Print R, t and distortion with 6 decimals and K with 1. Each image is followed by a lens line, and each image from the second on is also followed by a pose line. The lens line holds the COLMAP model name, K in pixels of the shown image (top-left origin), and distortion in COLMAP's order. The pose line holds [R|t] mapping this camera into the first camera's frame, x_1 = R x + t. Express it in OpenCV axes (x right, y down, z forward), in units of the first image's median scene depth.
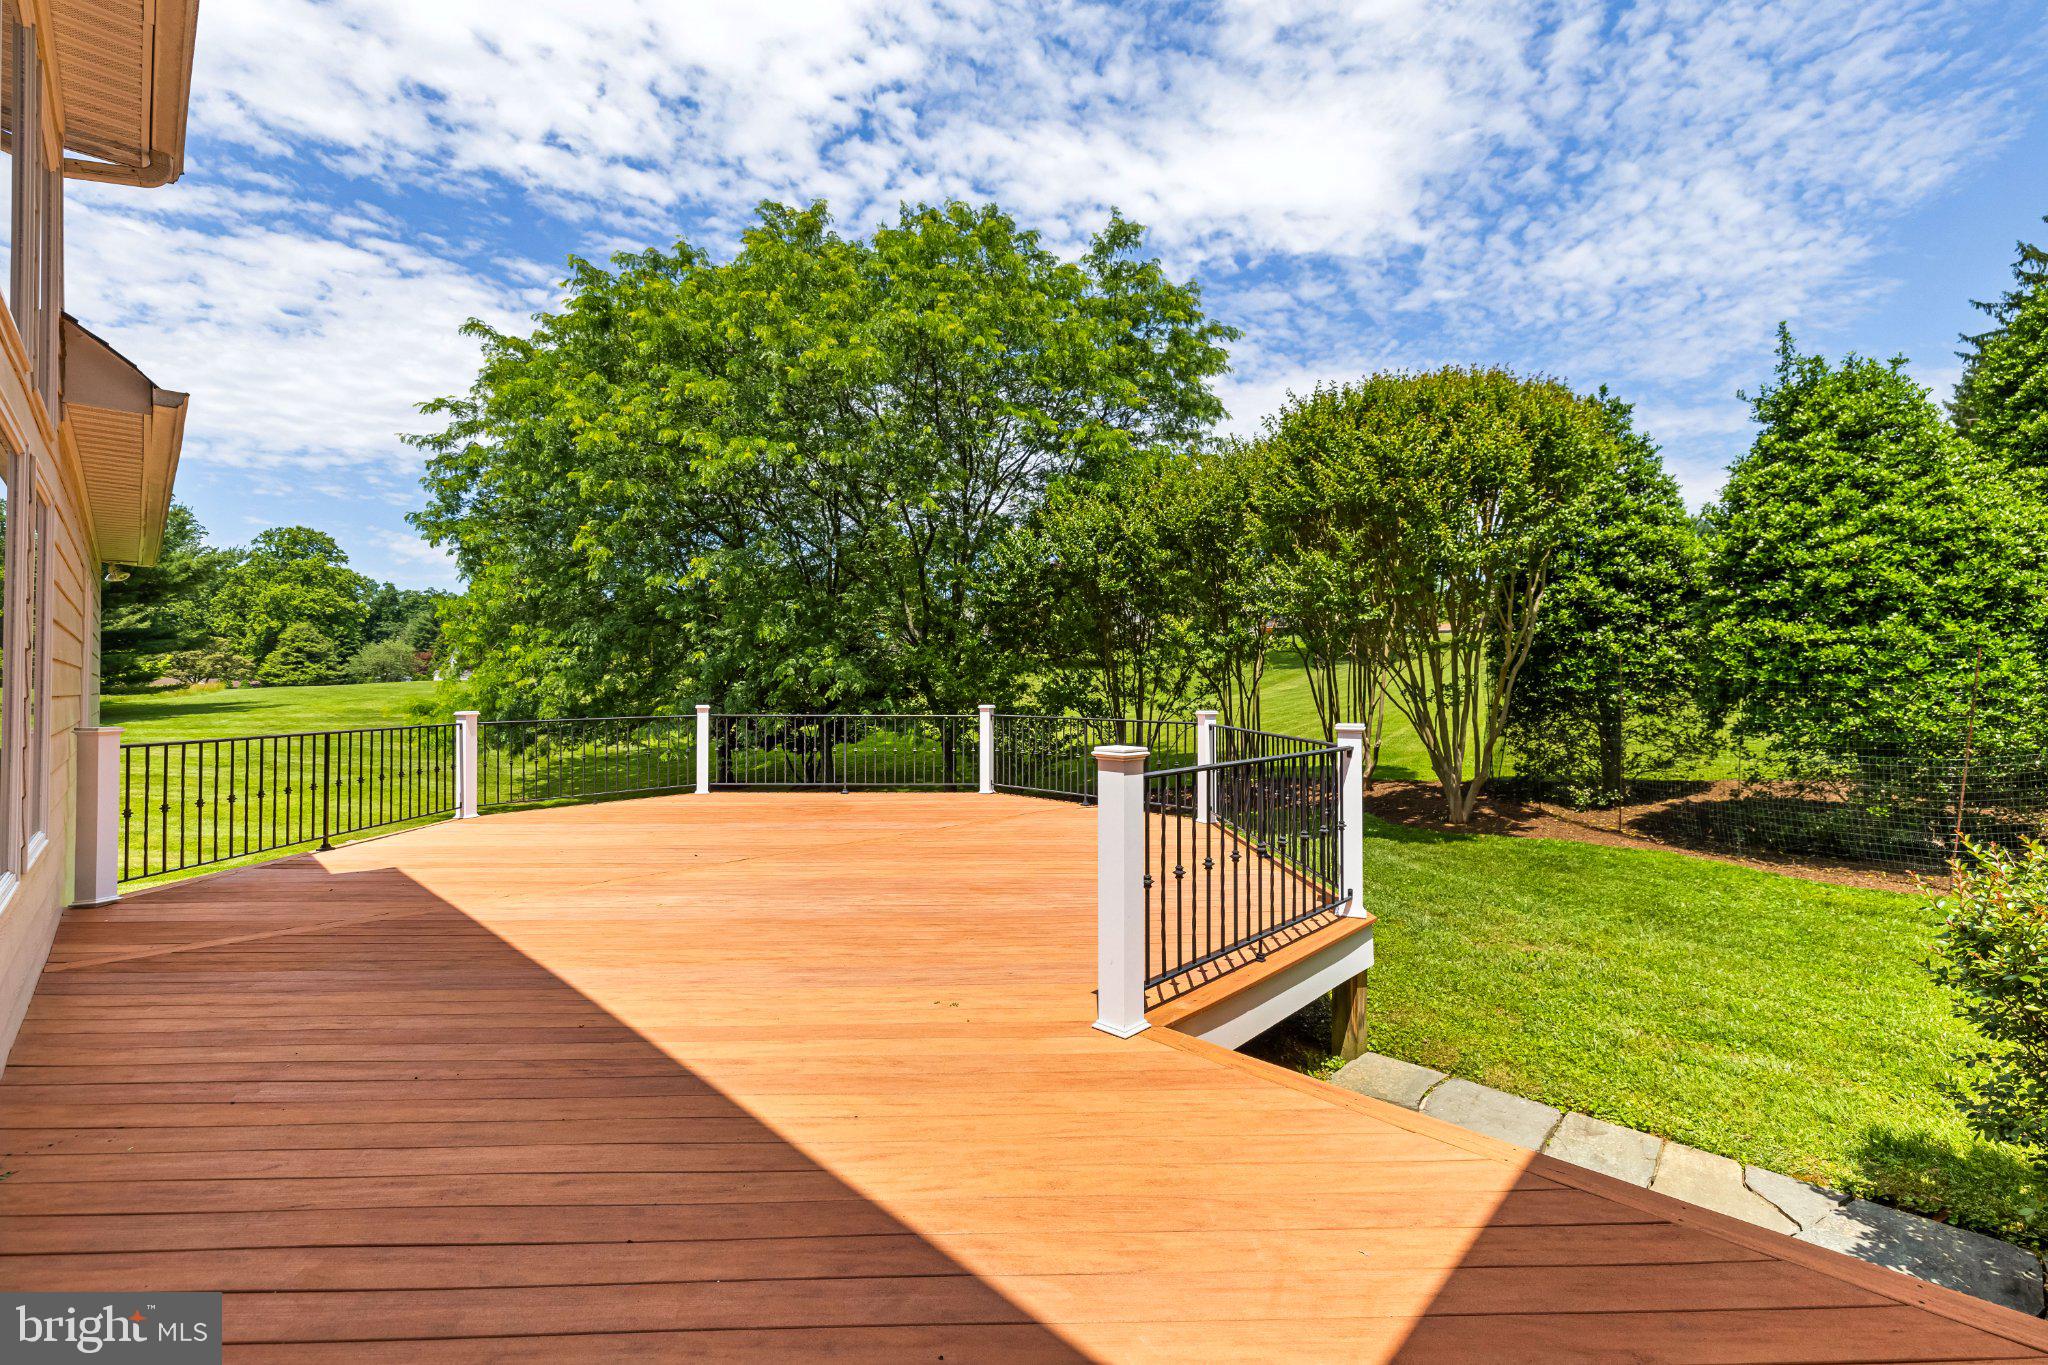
lens RADIAL K [[855.0, 0, 1022.7], [0, 855.0, 689.9], [0, 0, 1]] dist [-0.006918, 0.000824]
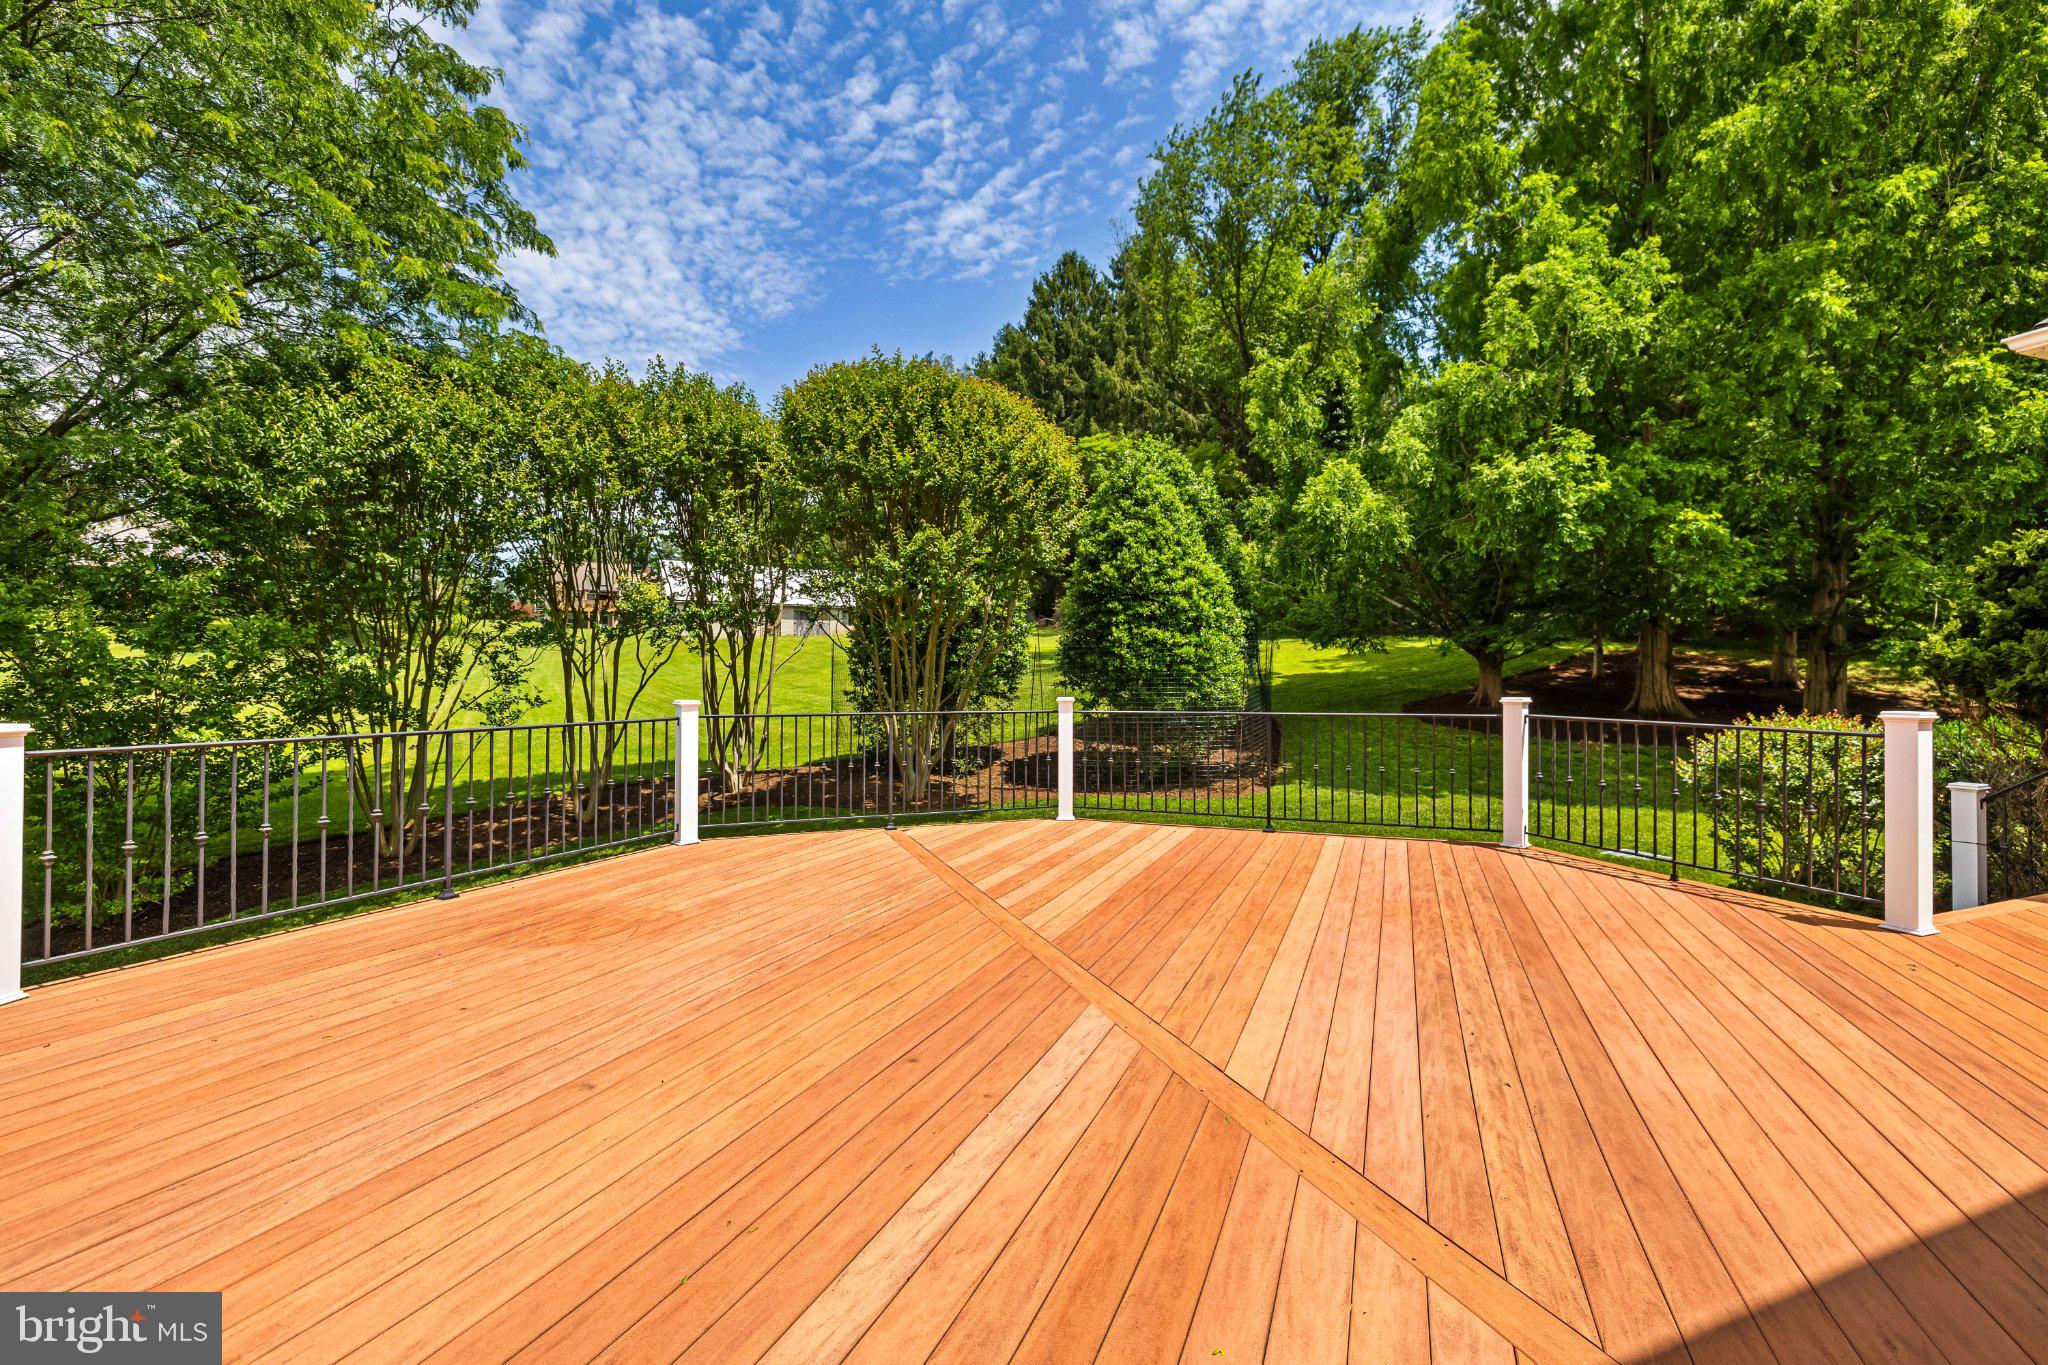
lens RADIAL K [[855.0, 0, 1033.8], [0, 855.0, 709.1], [0, 0, 1]] dist [-0.006918, 0.000824]
pose [[0.408576, -0.035293, 0.912042, -0.268710], [0.004621, 0.999319, 0.036601, 0.001501], [-0.912713, -0.010740, 0.408461, 0.282801]]
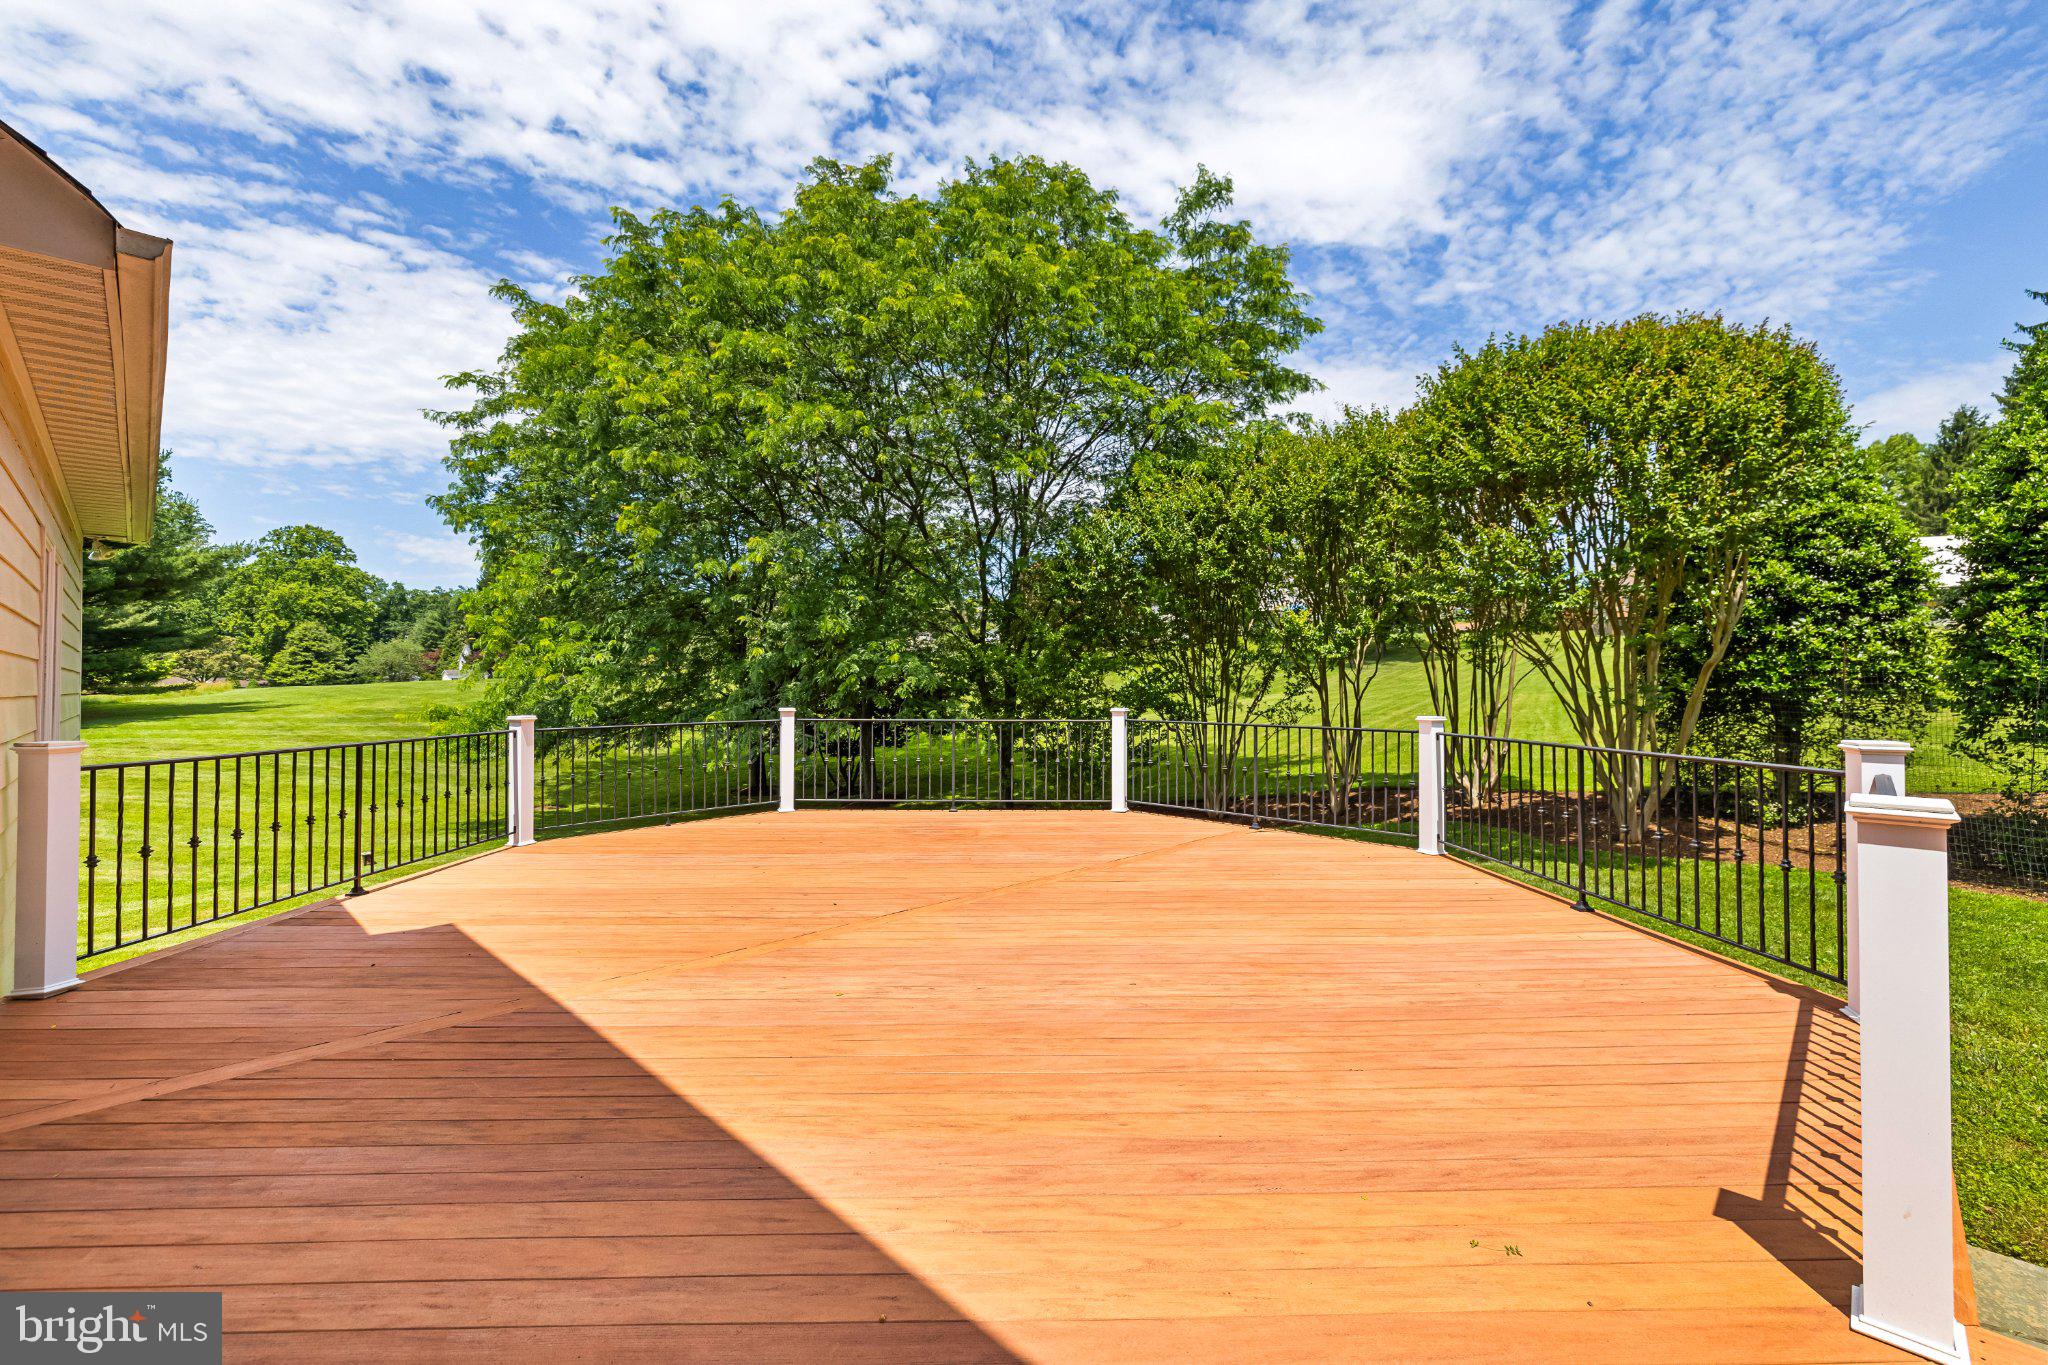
lens RADIAL K [[855.0, 0, 1021.3], [0, 855.0, 703.6], [0, 0, 1]] dist [-0.006918, 0.000824]
pose [[0.999976, 0.001331, -0.006745, -0.072130], [-0.001223, 0.999872, 0.015979, -0.000085], [0.006765, -0.015970, 0.999850, 0.079615]]
